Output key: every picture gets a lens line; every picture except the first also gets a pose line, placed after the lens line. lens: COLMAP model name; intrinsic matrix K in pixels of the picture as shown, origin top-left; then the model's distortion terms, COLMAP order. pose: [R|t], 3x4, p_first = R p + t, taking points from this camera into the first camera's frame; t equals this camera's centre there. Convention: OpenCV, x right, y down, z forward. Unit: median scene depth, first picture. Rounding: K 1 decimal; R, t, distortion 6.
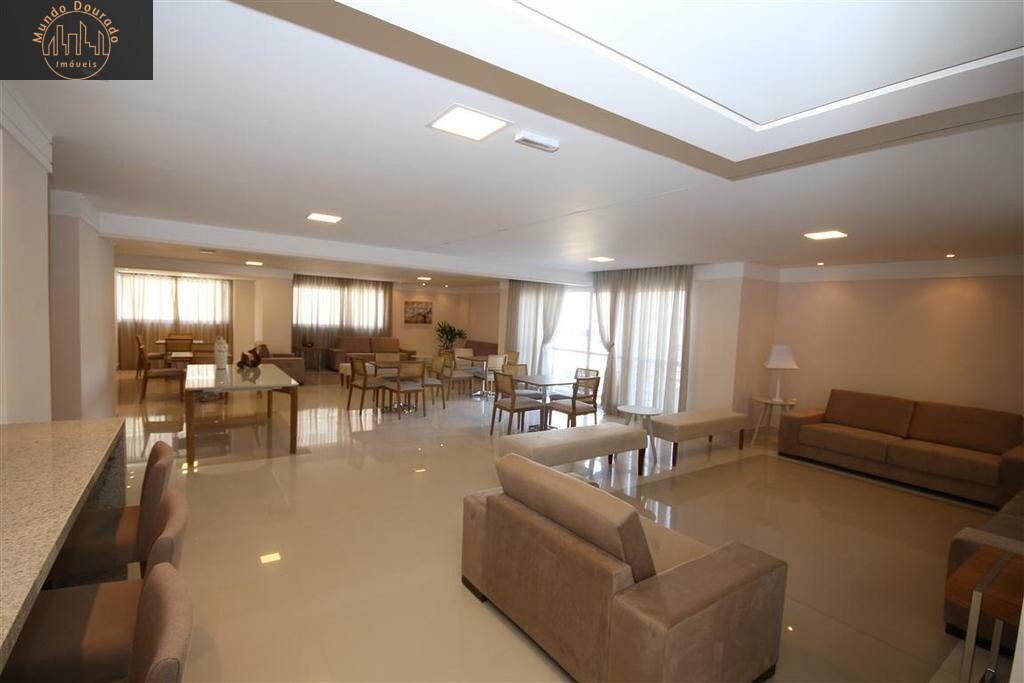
lens RADIAL K [[473.3, 0, 512.0], [0, 473.3, 341.5], [0, 0, 1]] dist [-0.022262, -0.000095]
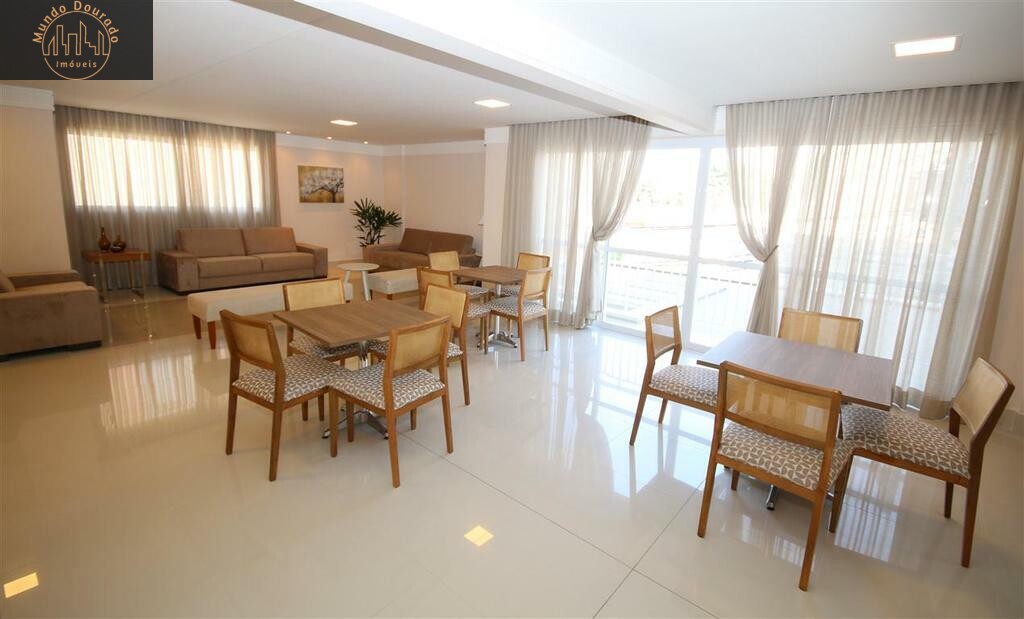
lens RADIAL K [[465.3, 0, 512.1], [0, 465.3, 282.3], [0, 0, 1]] dist [-0.008403, -0.000957]
pose [[0.965576, -0.047697, 0.255712, -0.127290], [0.011558, 0.989941, 0.141006, -0.018789], [-0.259865, -0.133196, 0.956415, 0.356133]]
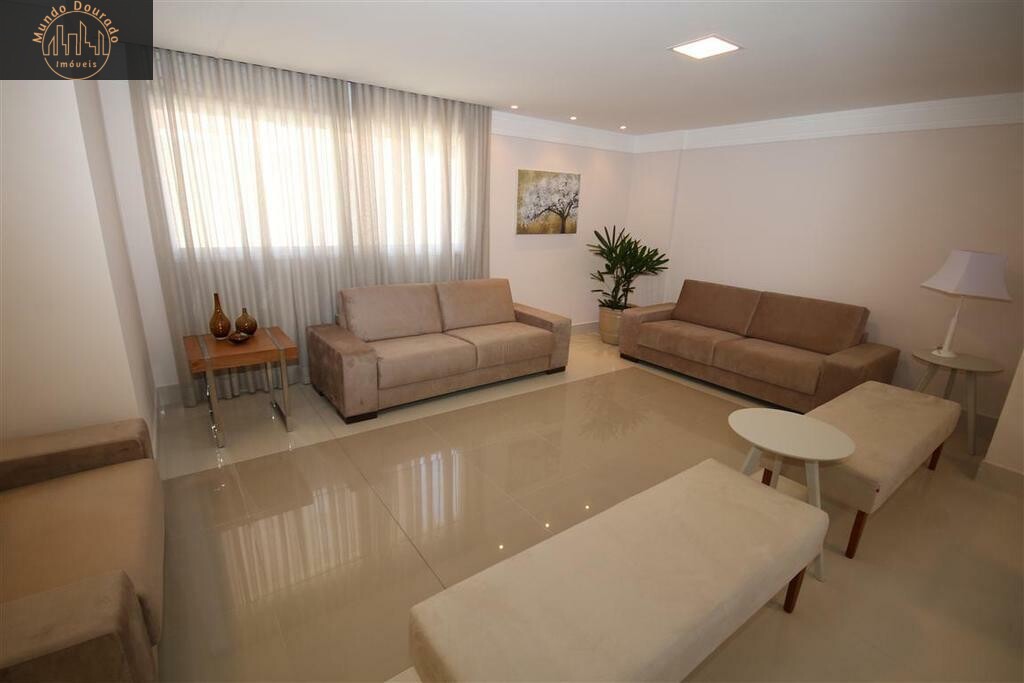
lens RADIAL K [[464.4, 0, 512.0], [0, 464.4, 341.5], [0, 0, 1]] dist [0.002485, 0.000215]
pose [[0.999699, -0.008505, 0.023031, -0.253628], [0.002856, 0.972001, 0.234960, -0.044697], [-0.024384, -0.234823, 0.971732, 0.665872]]
